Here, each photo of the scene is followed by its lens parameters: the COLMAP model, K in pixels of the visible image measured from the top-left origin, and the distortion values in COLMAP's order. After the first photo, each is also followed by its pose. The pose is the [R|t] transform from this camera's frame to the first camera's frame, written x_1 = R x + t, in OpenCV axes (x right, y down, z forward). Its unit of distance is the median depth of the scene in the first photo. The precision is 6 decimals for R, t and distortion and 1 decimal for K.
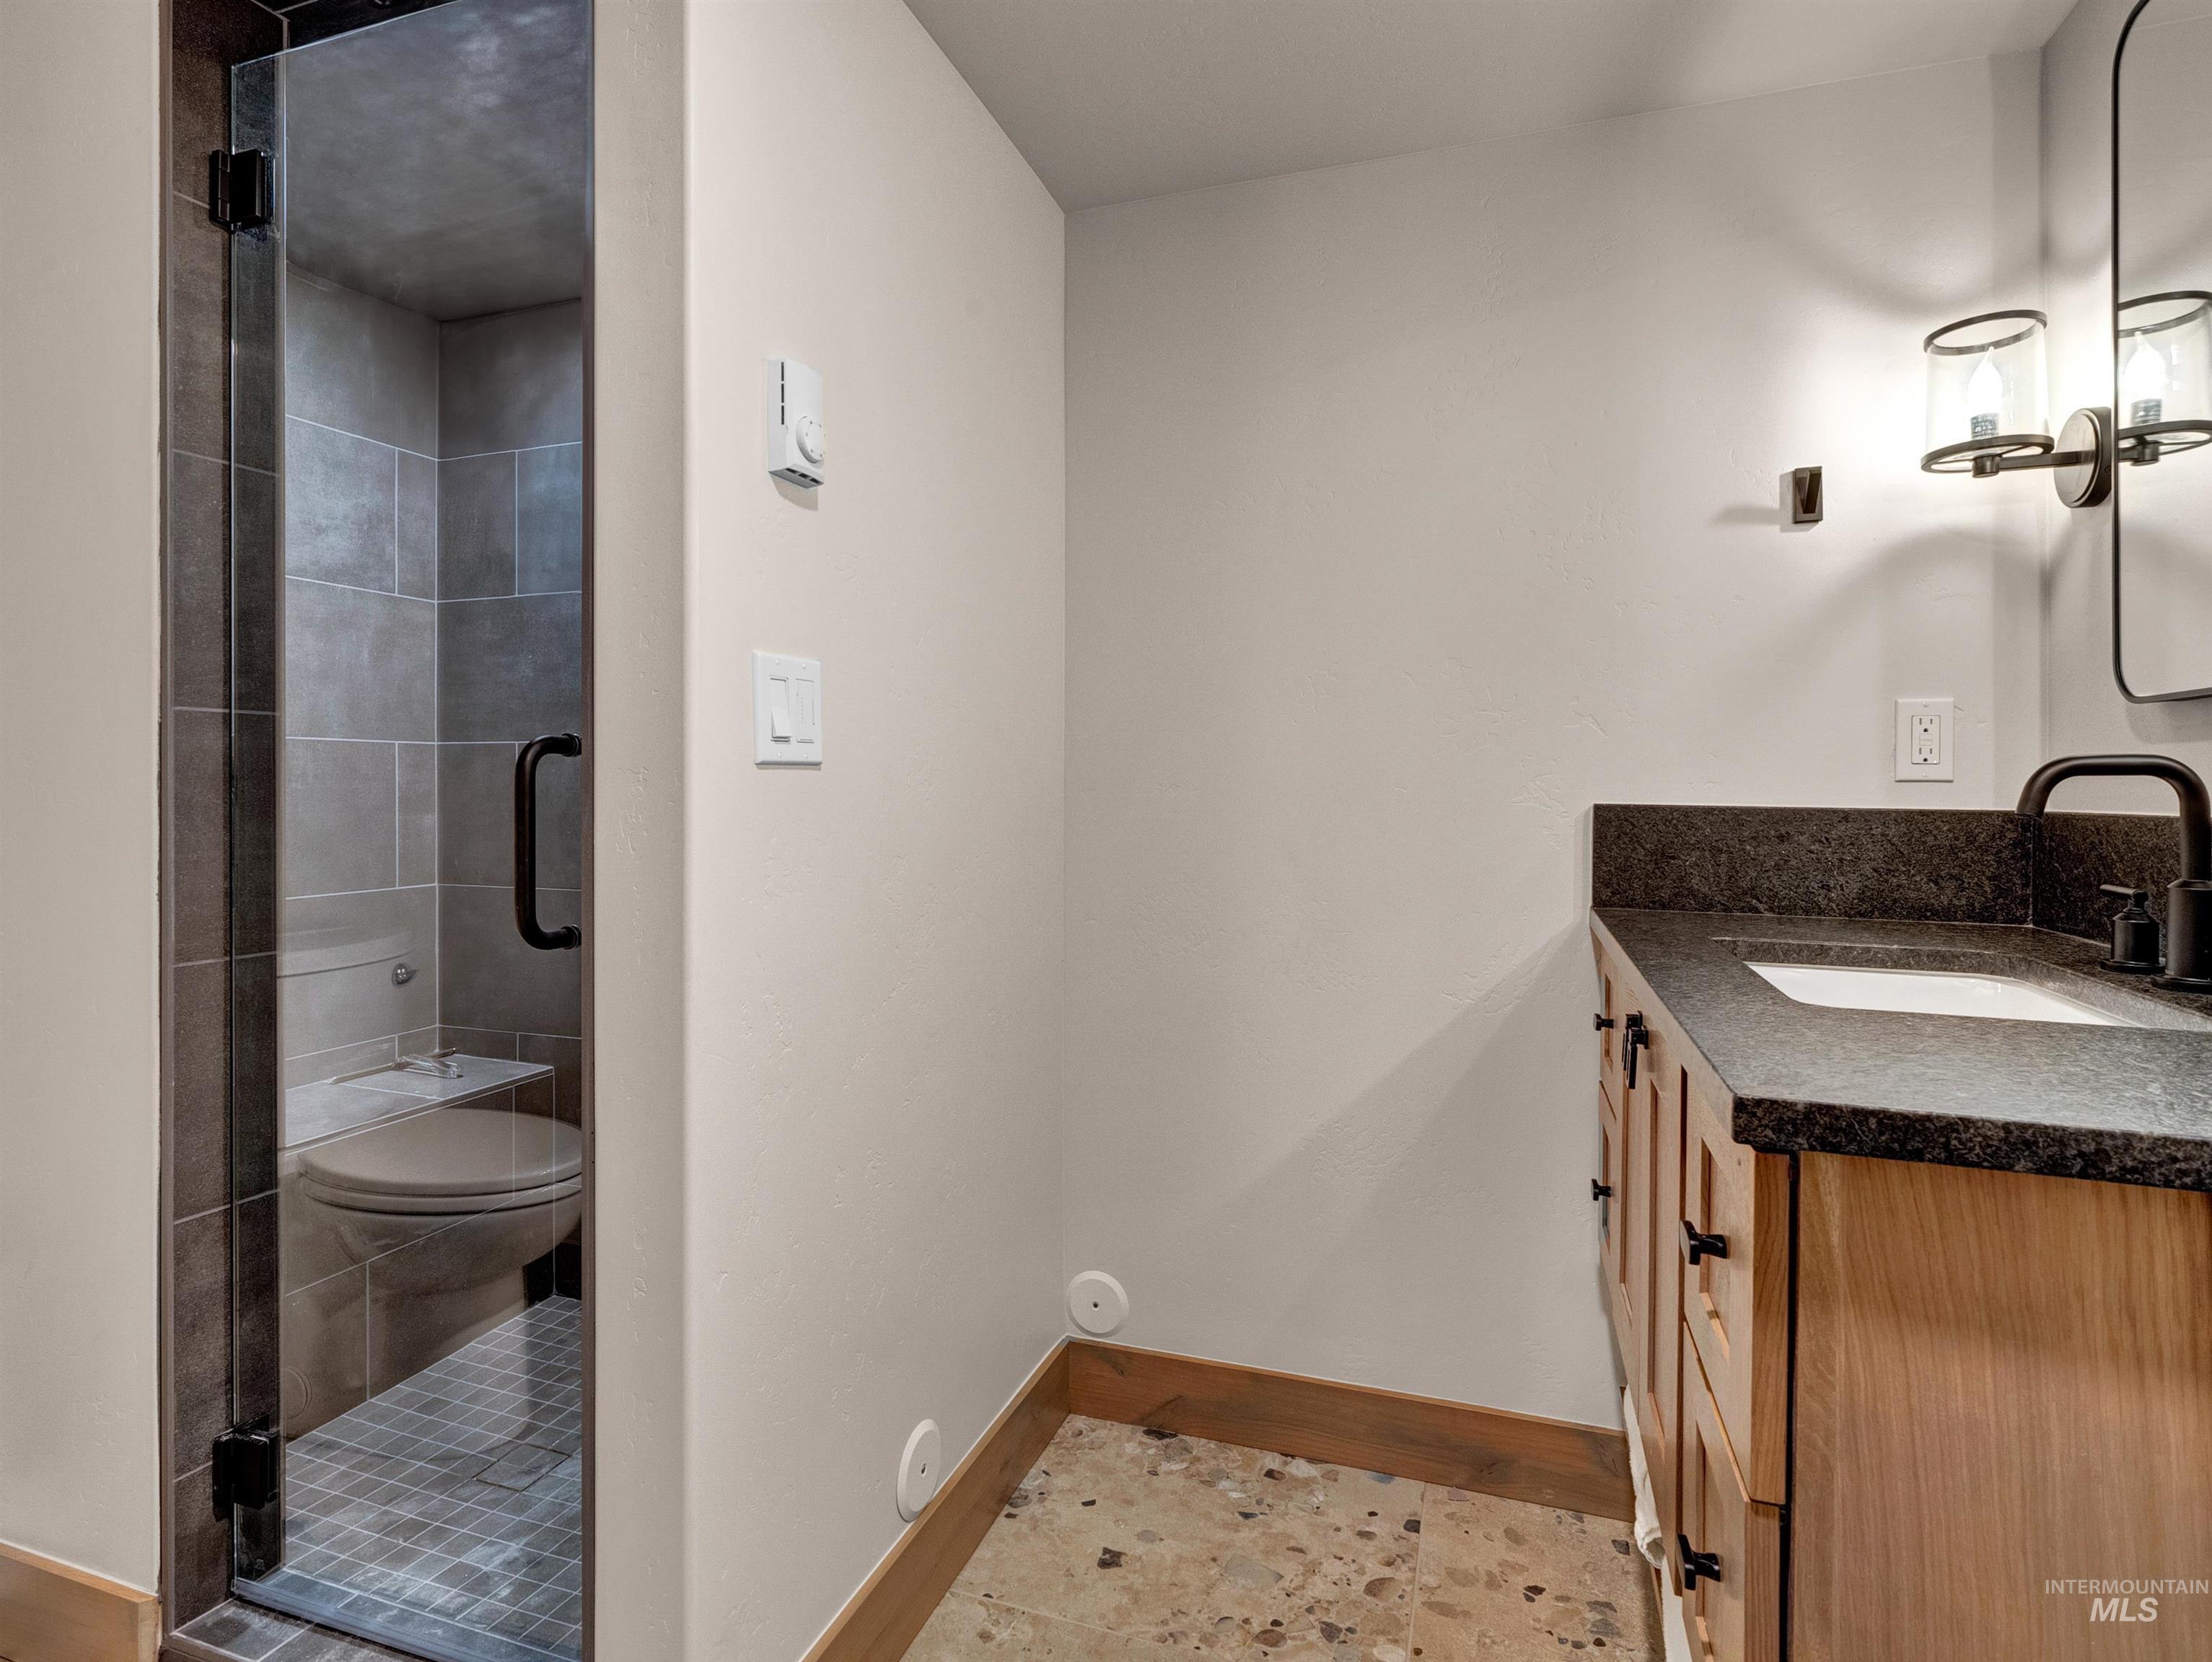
lens RADIAL K [[1120.5, 0, 1105.4], [0, 1120.5, 811.9], [0, 0, 1]] dist [-0.004675, 0.000551]
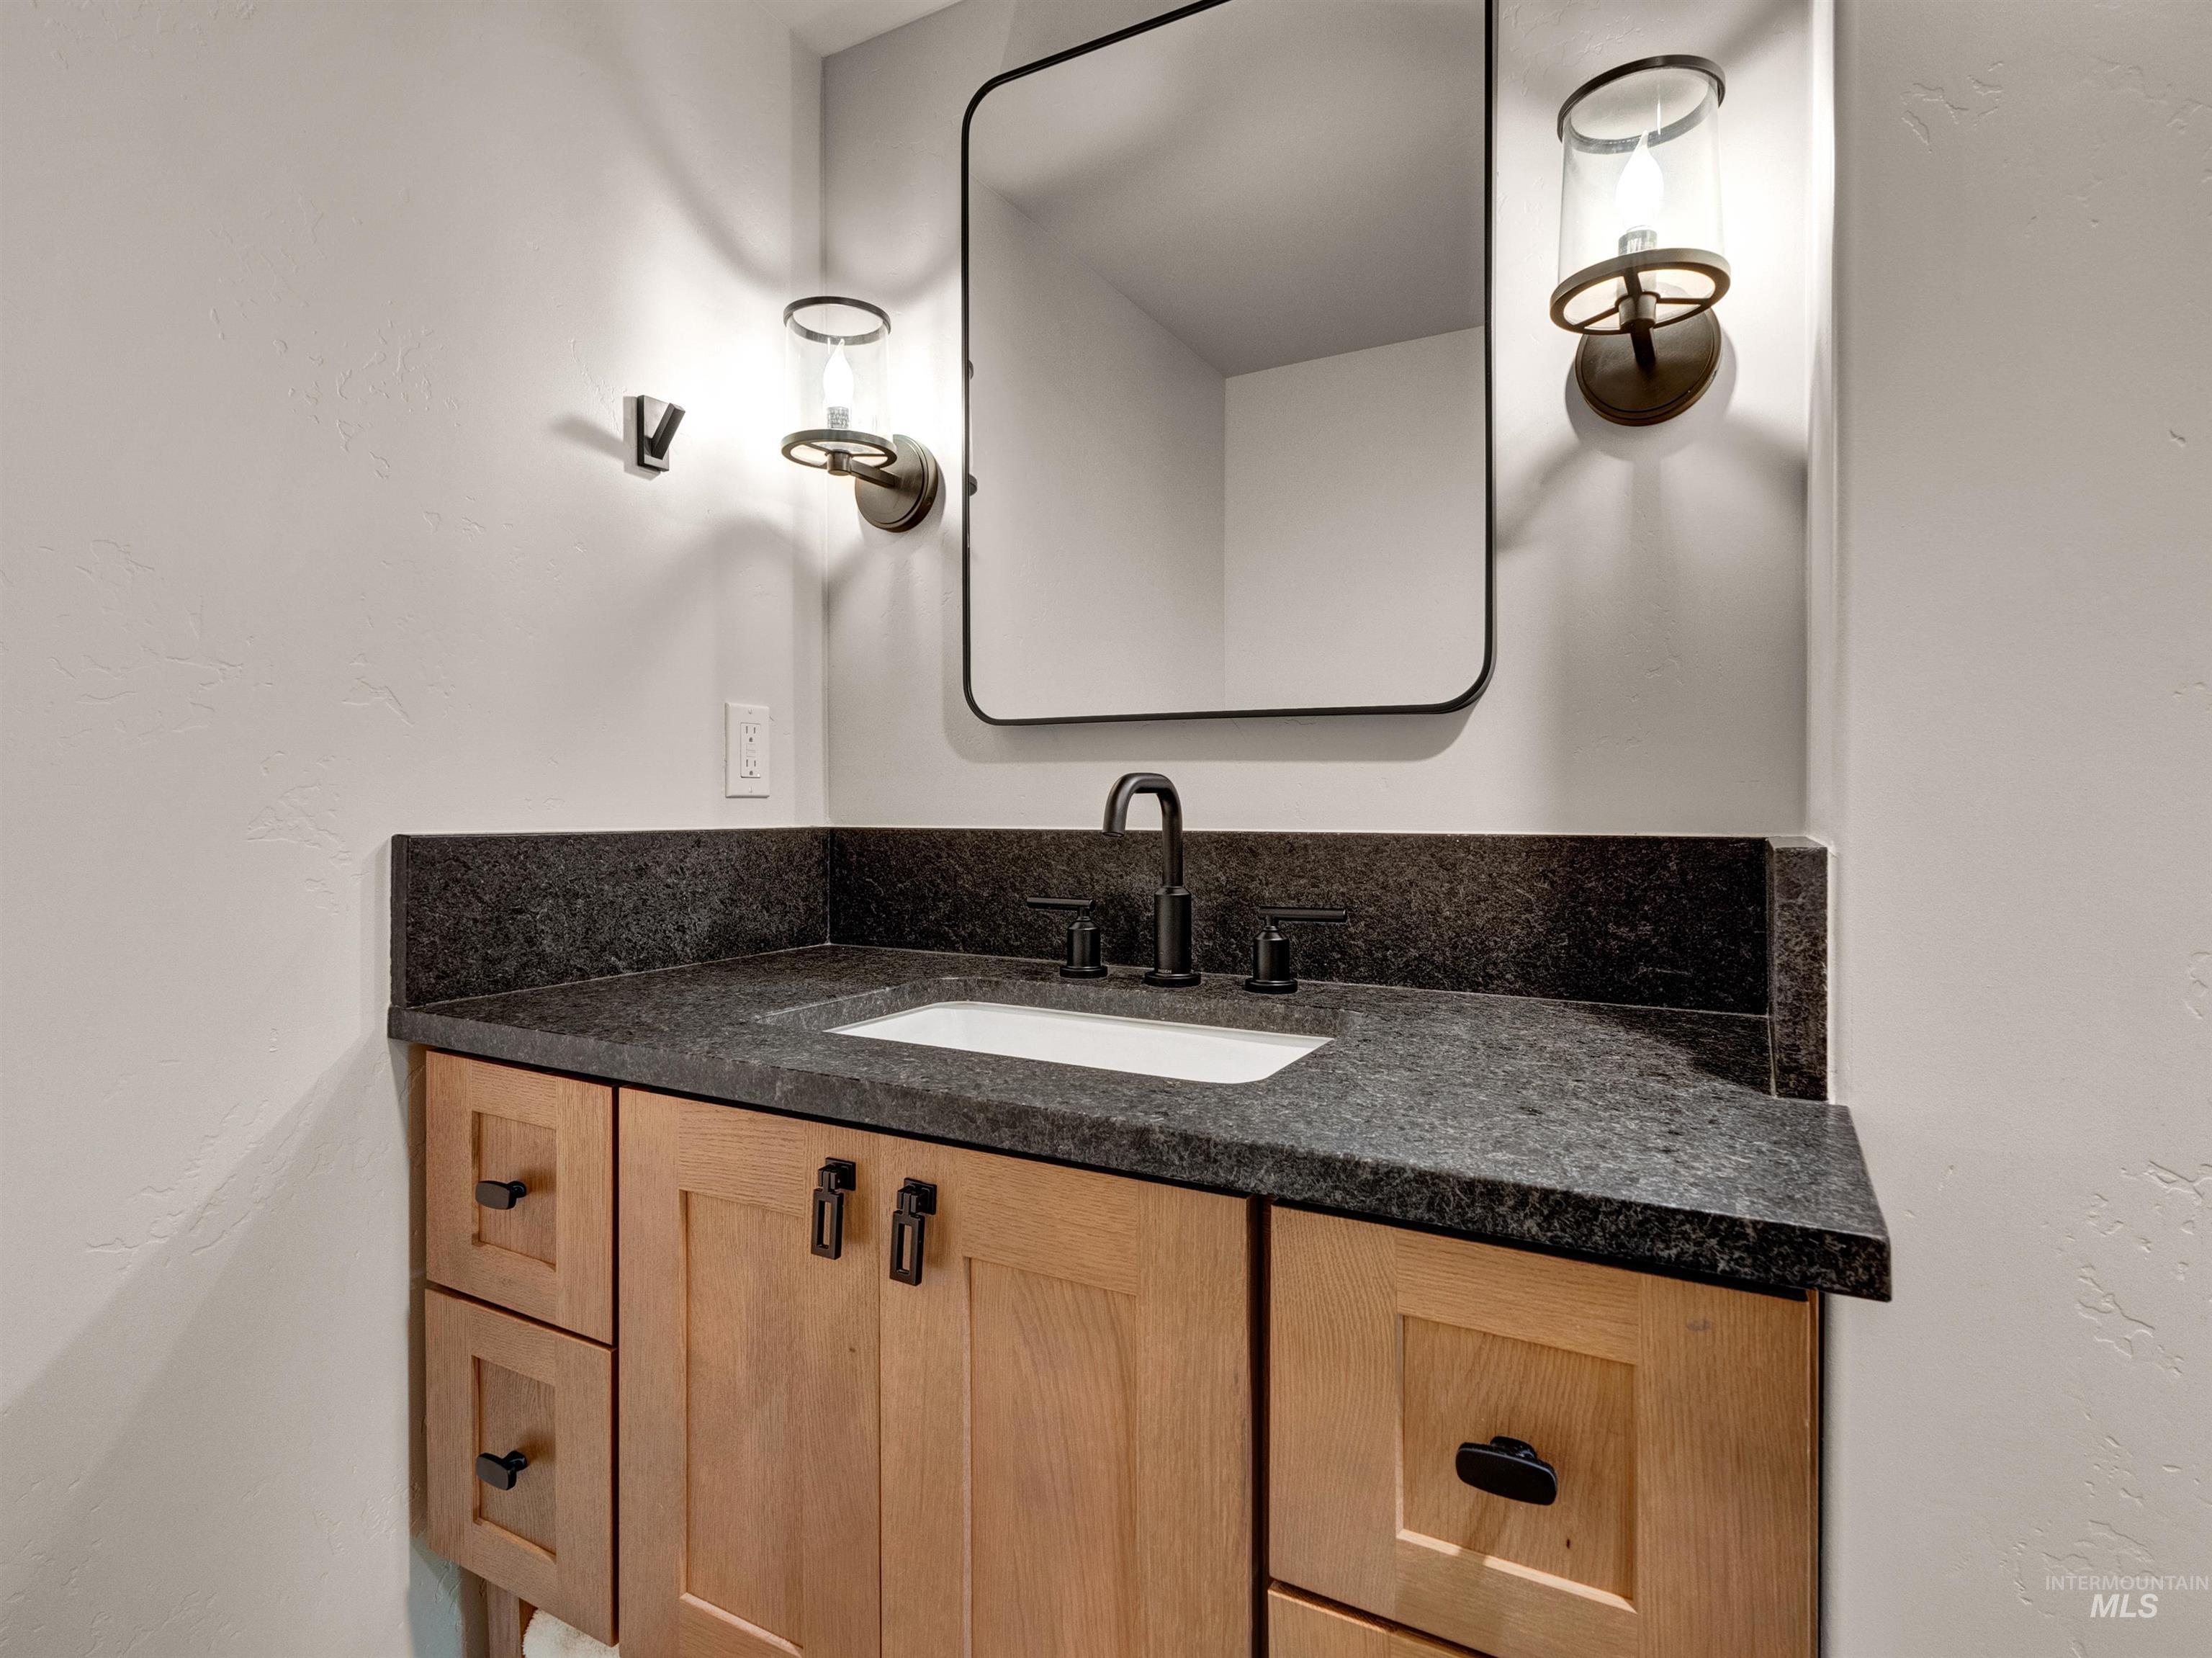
lens RADIAL K [[1120.7, 0, 1105.4], [0, 1120.7, 809.9], [0, 0, 1]] dist [-0.004675, 0.000551]
pose [[0.175900, -0.012934, 0.984323, -0.093299], [0.024887, 0.999653, 0.008688, -0.017174], [-0.984093, 0.022969, 0.176161, 0.541585]]
